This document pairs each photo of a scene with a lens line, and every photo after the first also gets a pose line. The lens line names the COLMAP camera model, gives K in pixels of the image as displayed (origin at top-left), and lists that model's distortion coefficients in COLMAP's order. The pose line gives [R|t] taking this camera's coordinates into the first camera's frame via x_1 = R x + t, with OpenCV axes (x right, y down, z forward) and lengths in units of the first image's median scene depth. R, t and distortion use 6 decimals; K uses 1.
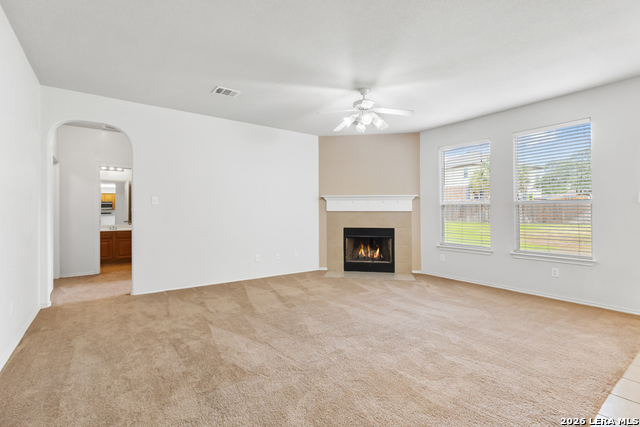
lens RADIAL K [[297.0, 0, 318.6], [0, 297.0, 211.3], [0, 0, 1]] dist [0.001668, 0.000785]
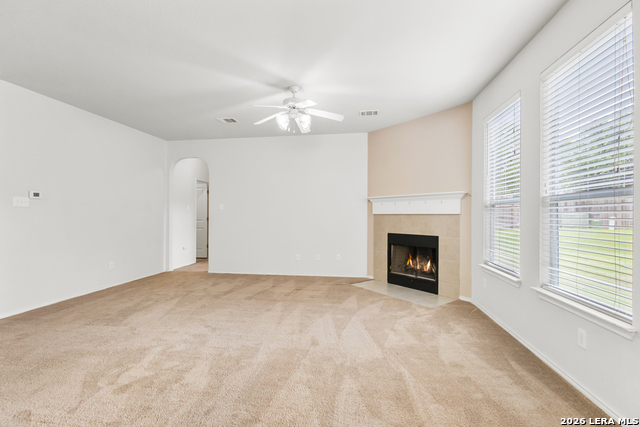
lens RADIAL K [[297.0, 0, 306.5], [0, 297.0, 217.1], [0, 0, 1]] dist [0.001668, 0.000785]
pose [[0.709351, 0.000318, -0.704855, 0.554598], [0.006781, 0.999951, 0.007276, 0.000563], [0.704822, -0.009941, 0.709314, 0.226031]]
